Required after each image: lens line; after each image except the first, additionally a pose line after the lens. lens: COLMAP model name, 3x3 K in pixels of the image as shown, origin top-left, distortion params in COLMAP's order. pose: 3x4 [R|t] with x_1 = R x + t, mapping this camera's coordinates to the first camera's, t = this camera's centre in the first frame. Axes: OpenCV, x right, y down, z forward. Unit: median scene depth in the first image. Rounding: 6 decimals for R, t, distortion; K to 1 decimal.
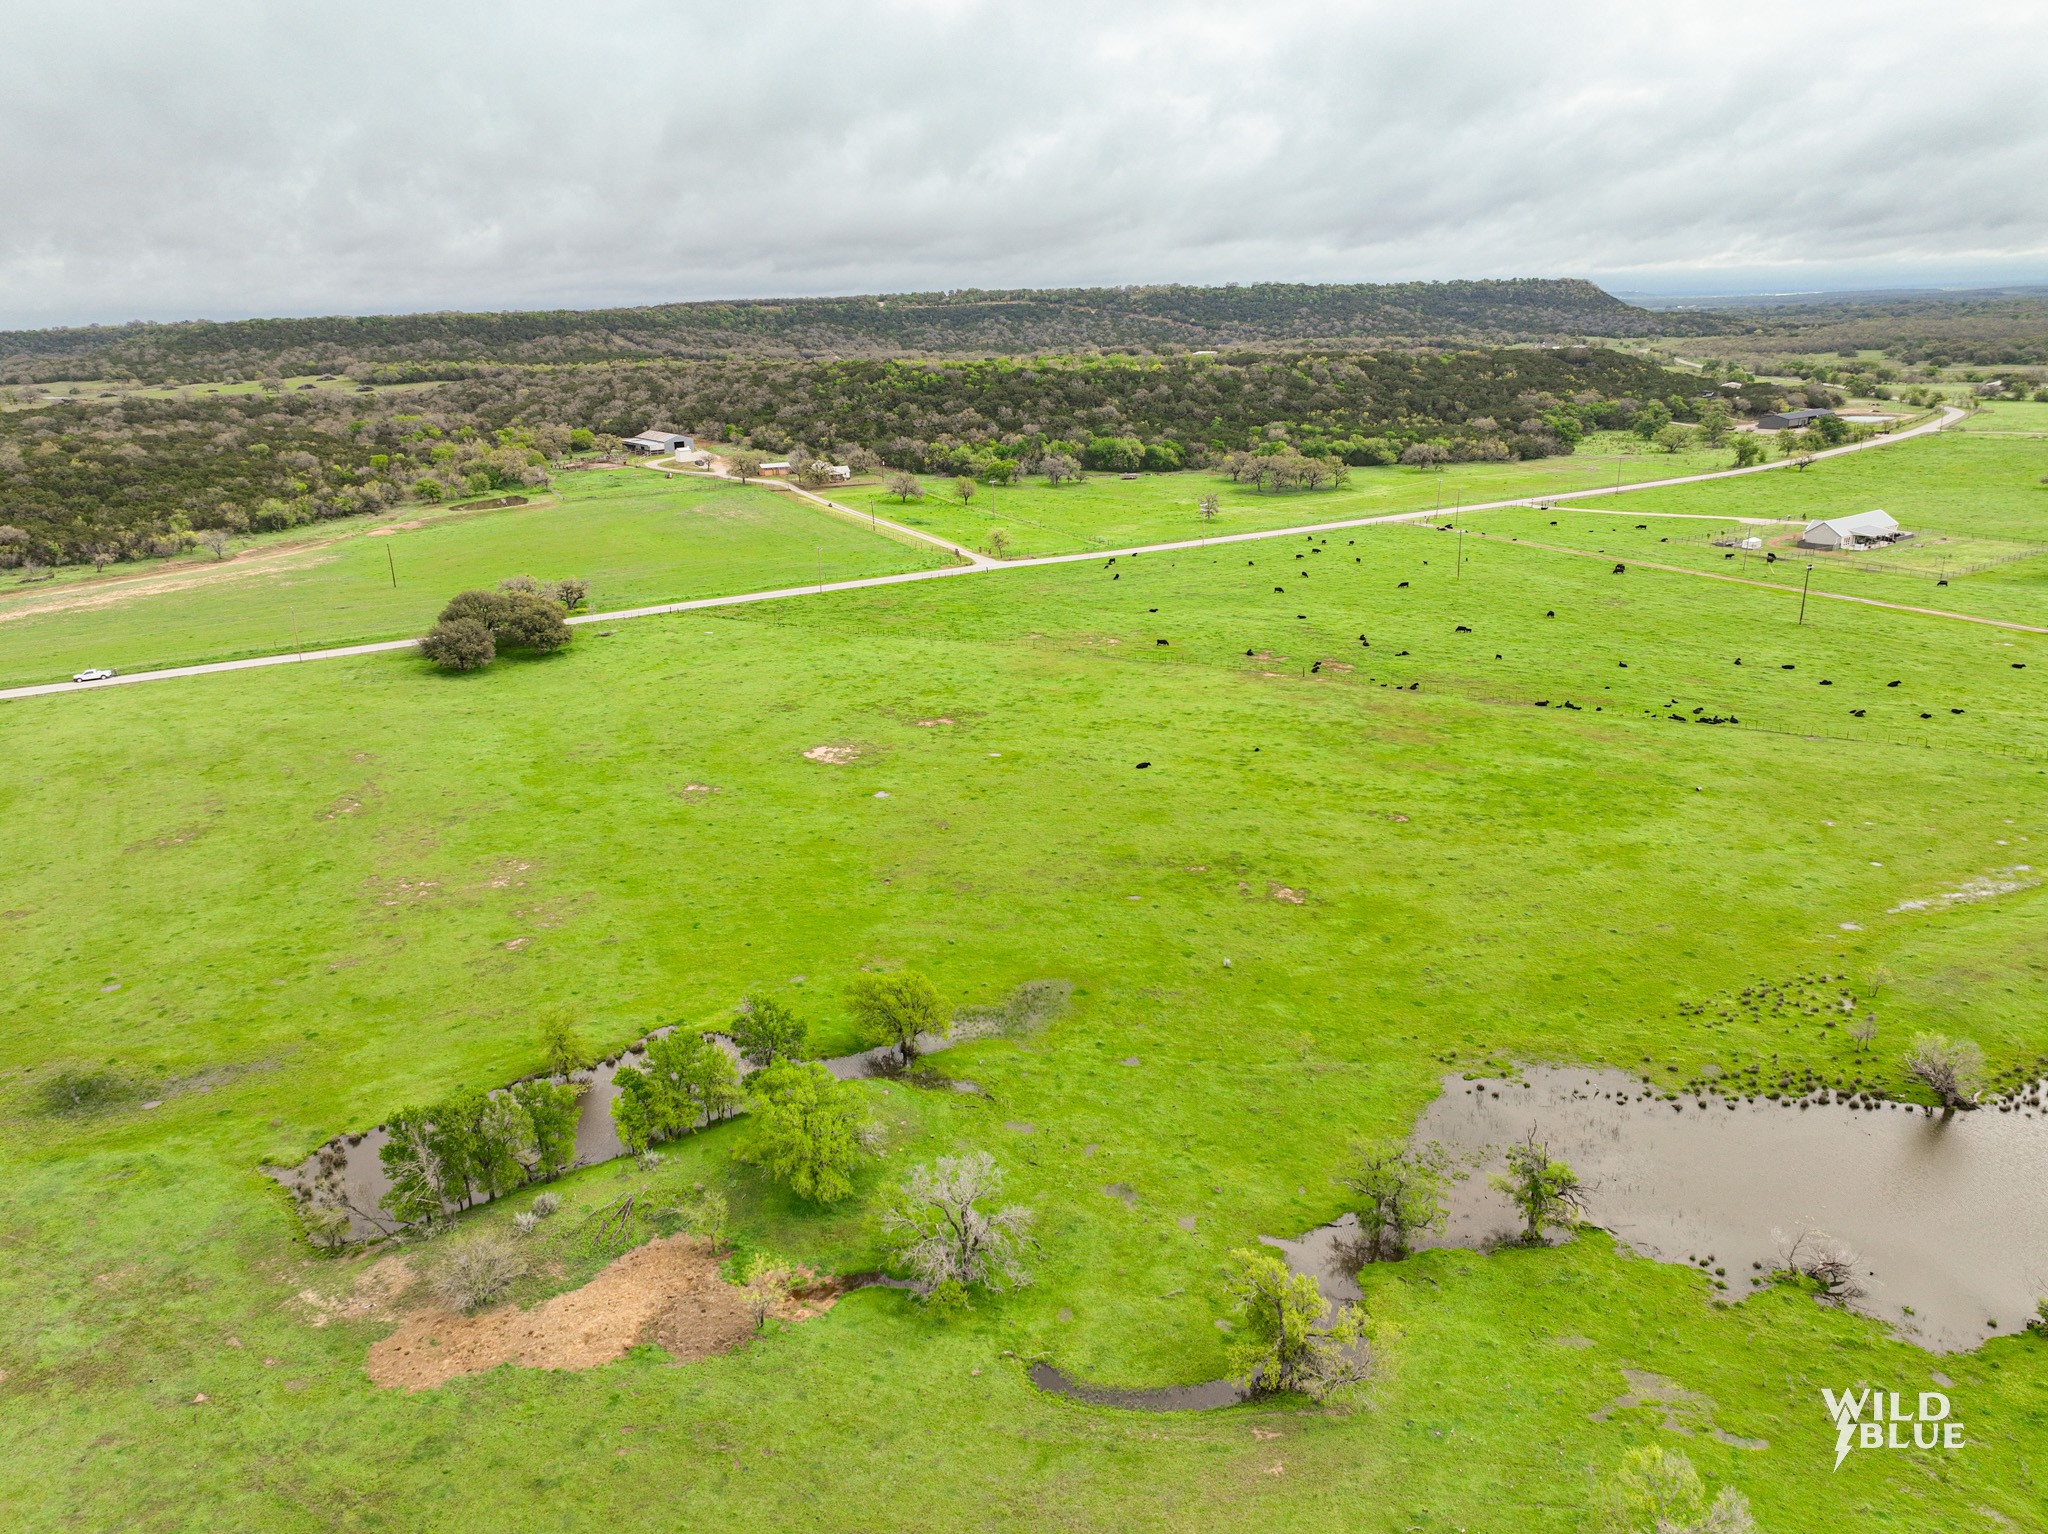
lens RADIAL K [[1435.0, 0, 1032.2], [0, 1435.0, 765.8], [0, 0, 1]] dist [-0.002078, 0.018470]
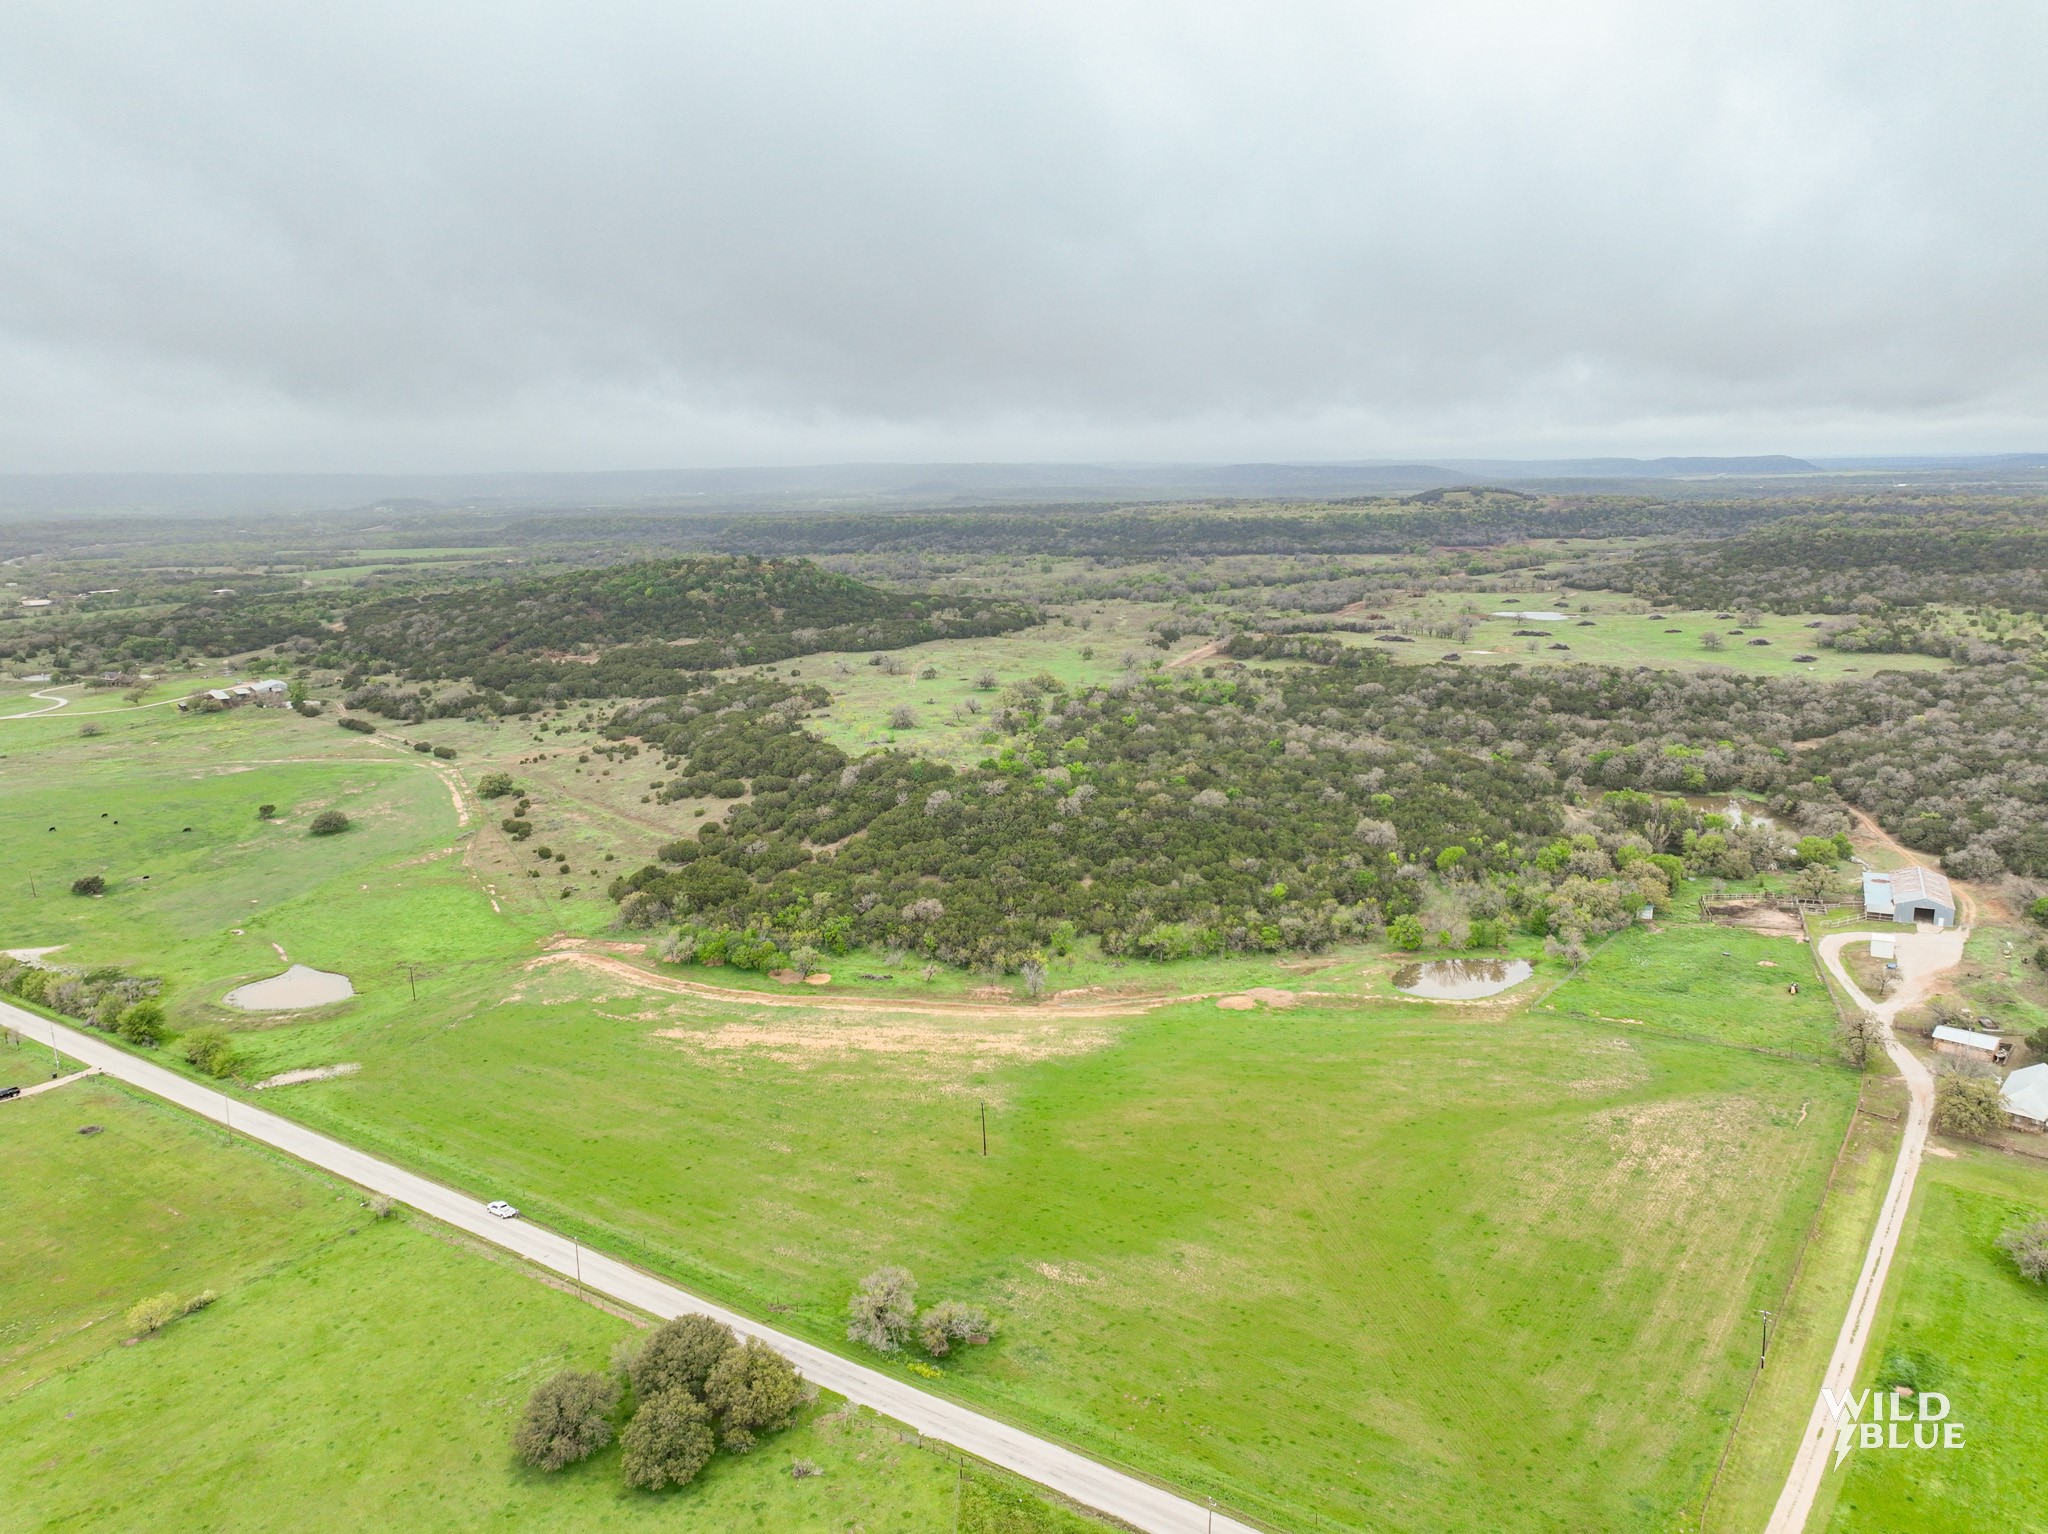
lens RADIAL K [[1435.0, 0, 1030.7], [0, 1435.0, 749.5], [0, 0, 1]] dist [-0.002078, 0.018470]
pose [[0.433941, 0.195225, -0.879535, 0.133188], [-0.271167, 0.959274, 0.079136, -0.264729], [0.859164, 0.204160, 0.469207, 0.407082]]
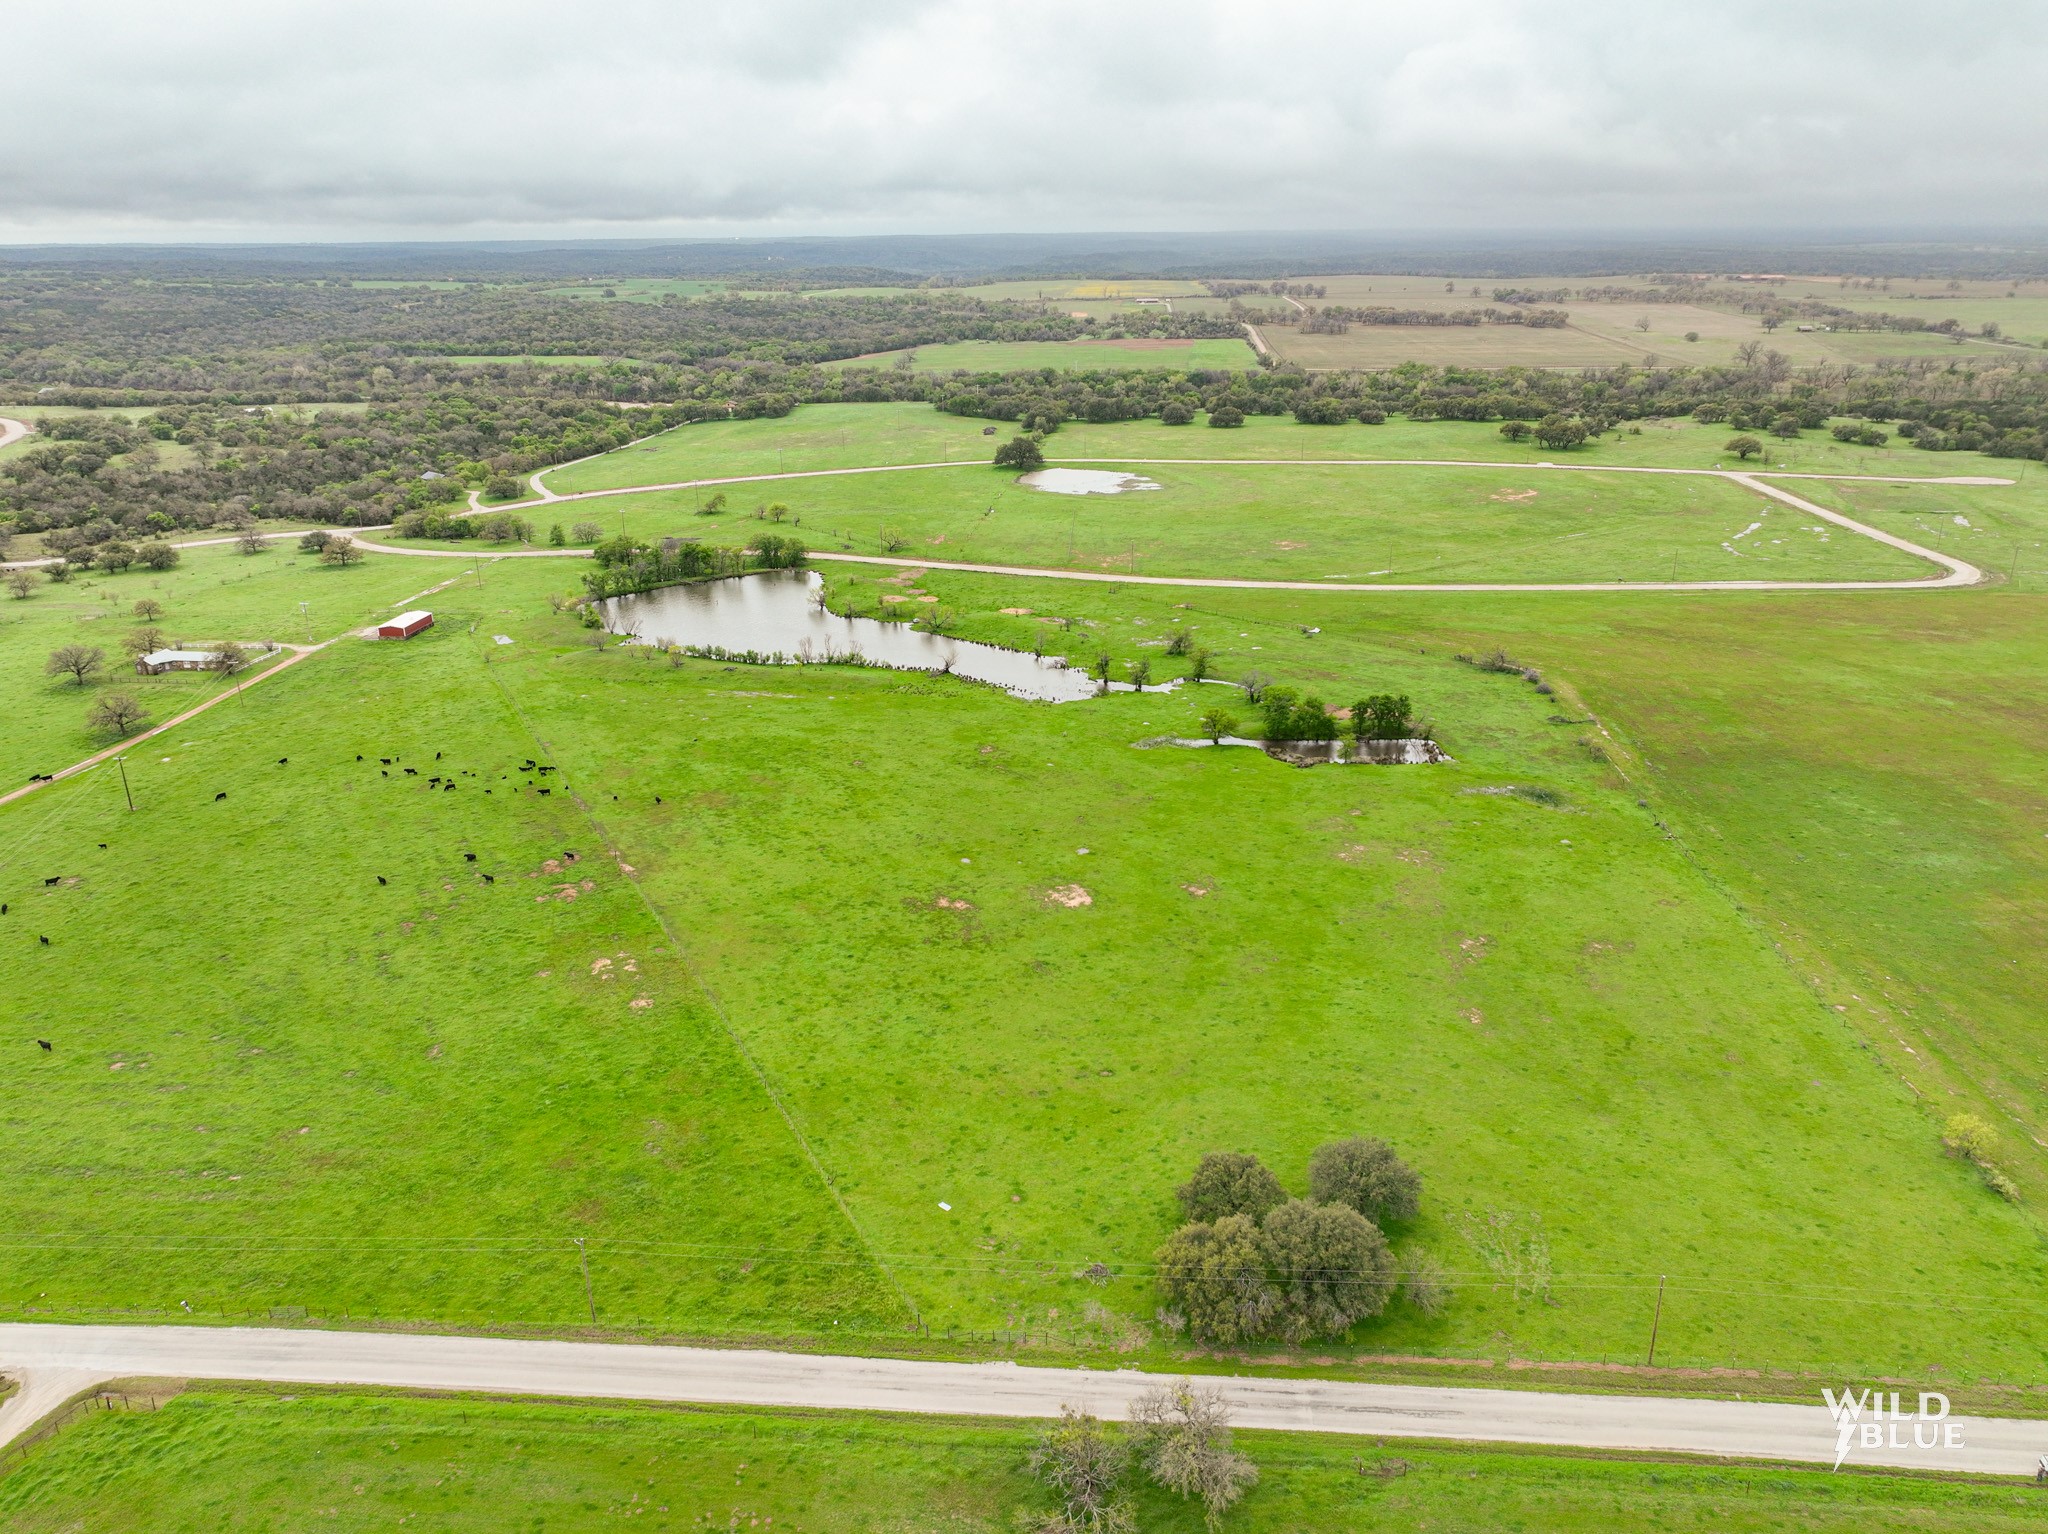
lens RADIAL K [[1435.0, 0, 1029.6], [0, 1435.0, 769.7], [0, 0, 1]] dist [-0.002078, 0.018470]
pose [[-0.818669, -0.169039, 0.548823, -0.302304], [0.203478, 0.808305, 0.552485, -0.305006], [-0.537008, 0.563976, -0.627339, 0.697372]]
